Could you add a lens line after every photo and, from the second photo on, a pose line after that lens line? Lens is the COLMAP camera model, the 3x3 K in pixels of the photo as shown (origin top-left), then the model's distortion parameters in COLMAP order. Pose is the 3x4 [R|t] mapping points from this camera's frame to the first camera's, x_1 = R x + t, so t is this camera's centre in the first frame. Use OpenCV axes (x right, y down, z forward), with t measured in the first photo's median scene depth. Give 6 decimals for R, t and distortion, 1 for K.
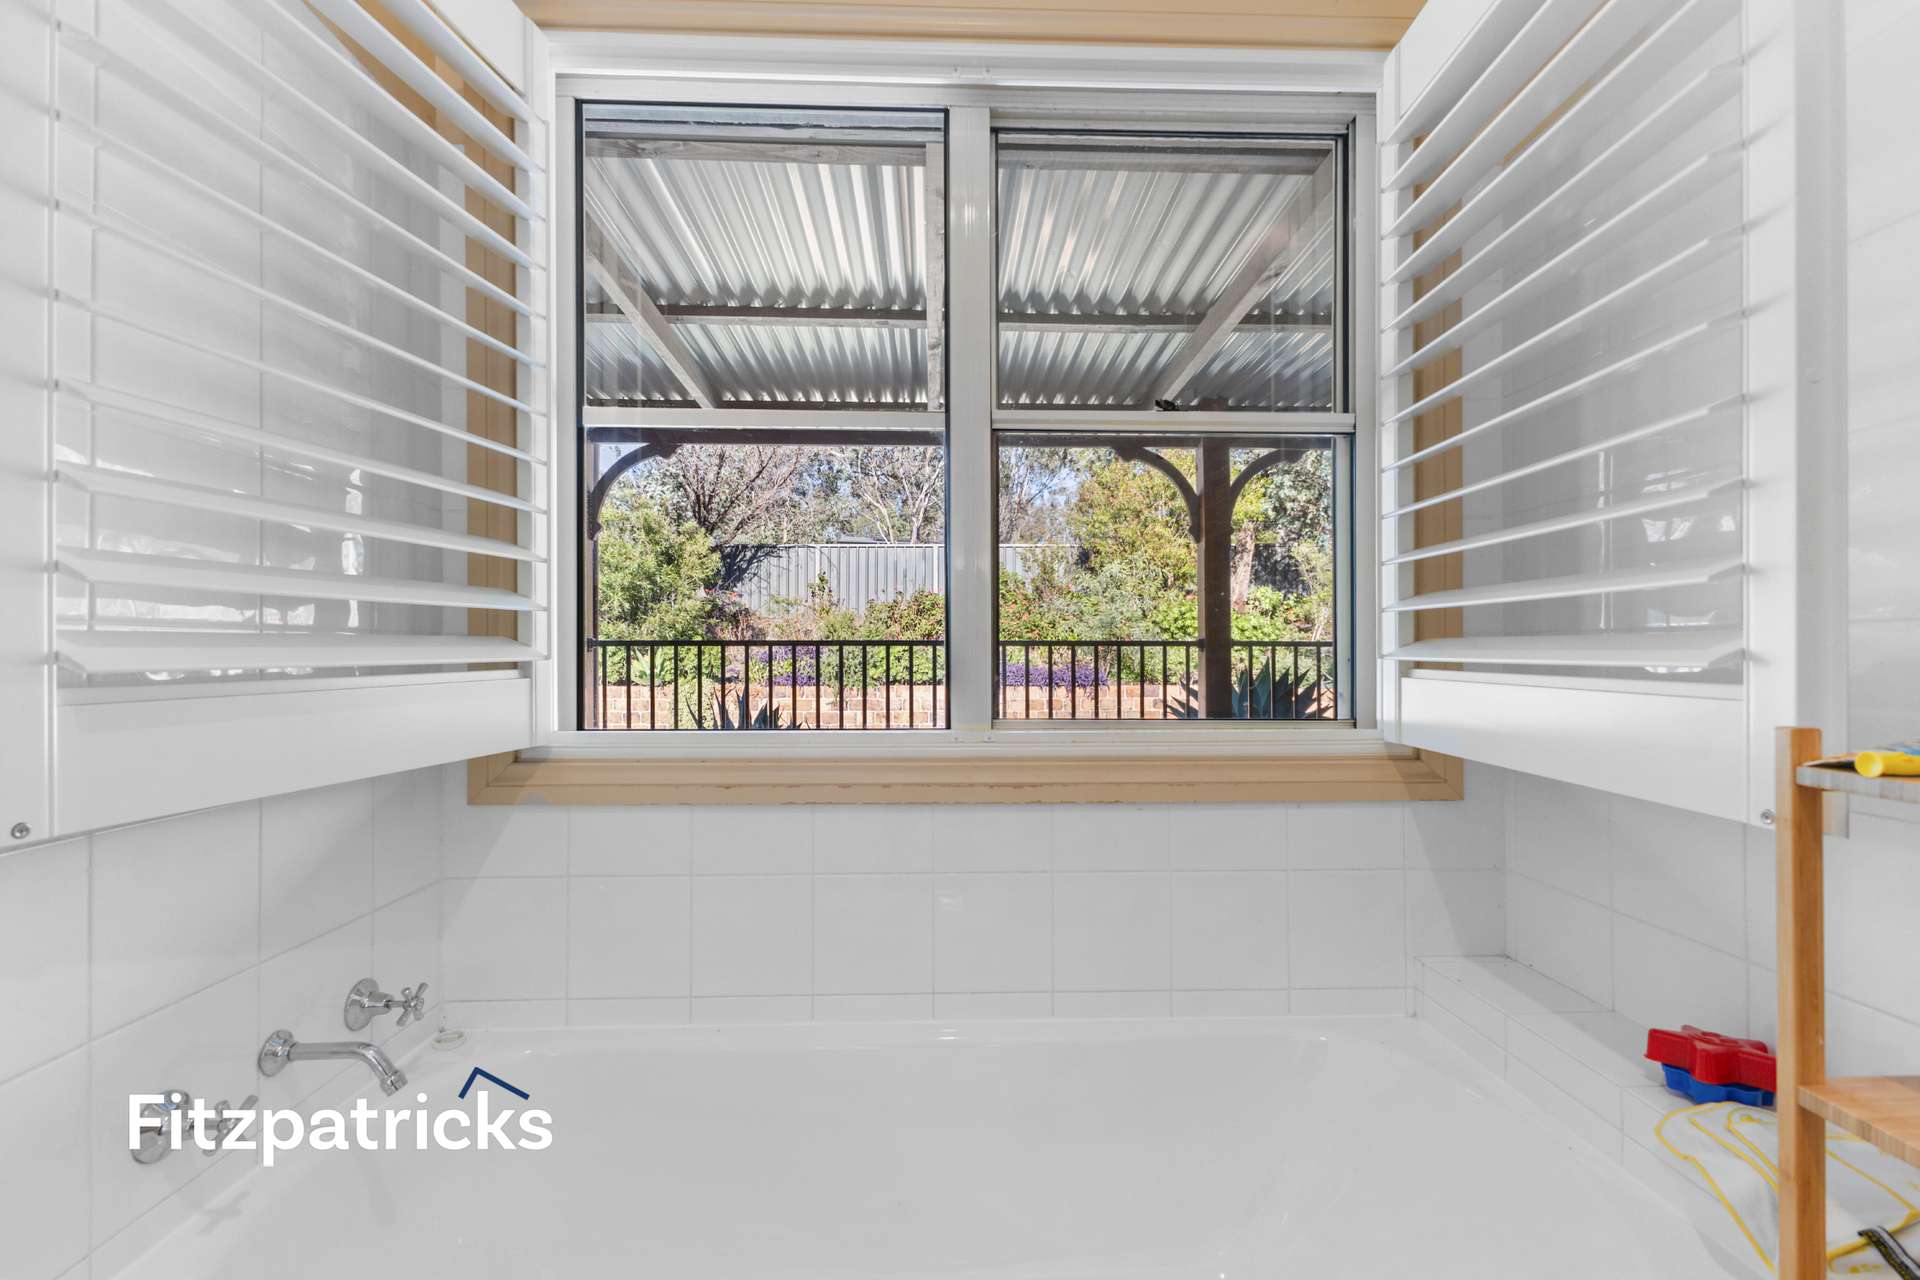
lens RADIAL K [[848.4, 0, 965.9], [0, 848.4, 654.4], [0, 0, 1]] dist [0.028633, -0.000085]
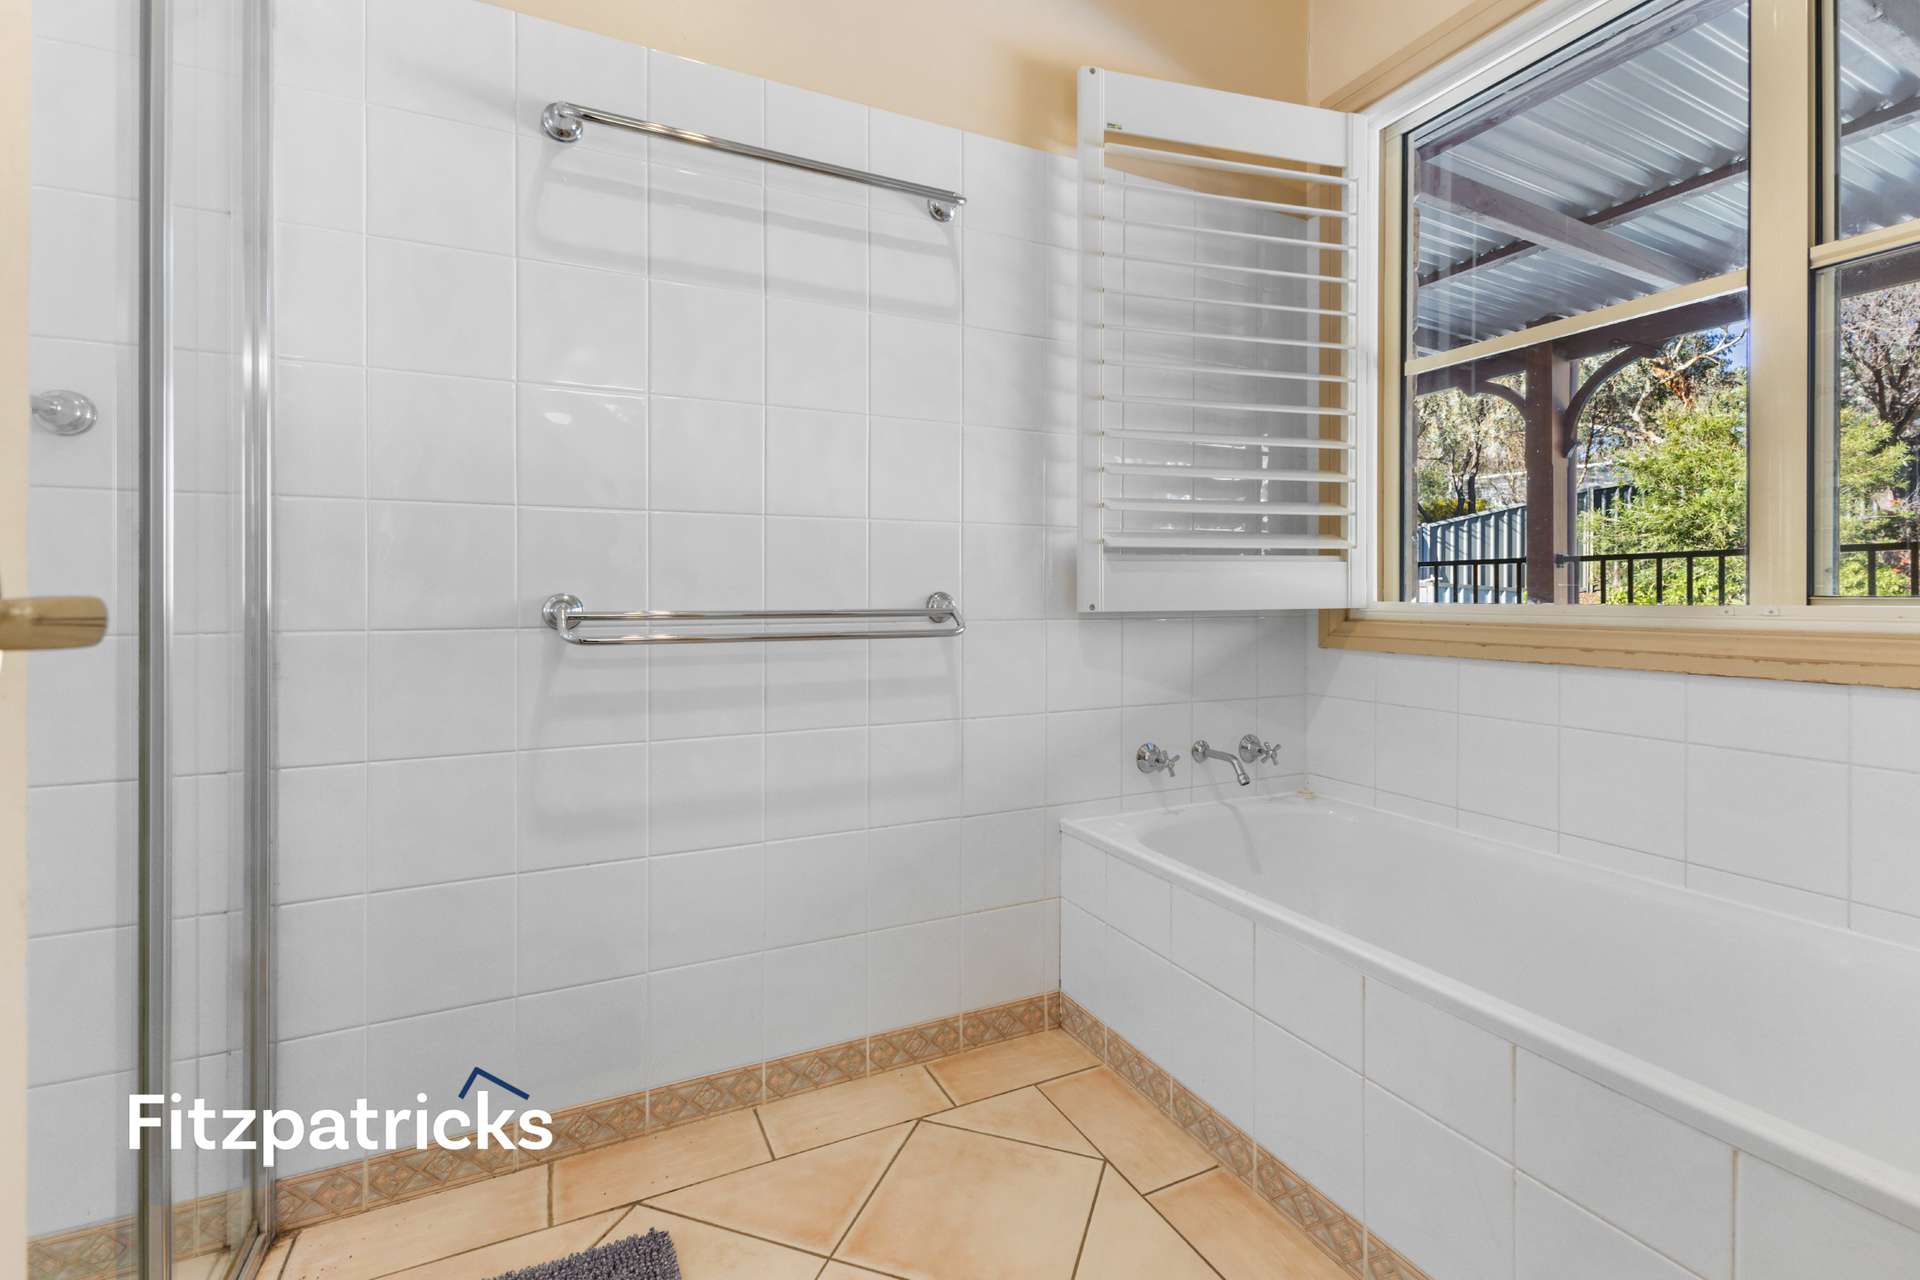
lens RADIAL K [[835.0, 0, 966.6], [0, 835.0, 618.3], [0, 0, 1]] dist [0.002860, -0.000258]
pose [[0.405550, 0.023635, -0.913767, 0.524304], [0.002170, 0.999638, 0.026819, 0.083160], [0.914070, -0.012859, 0.405352, -0.177087]]
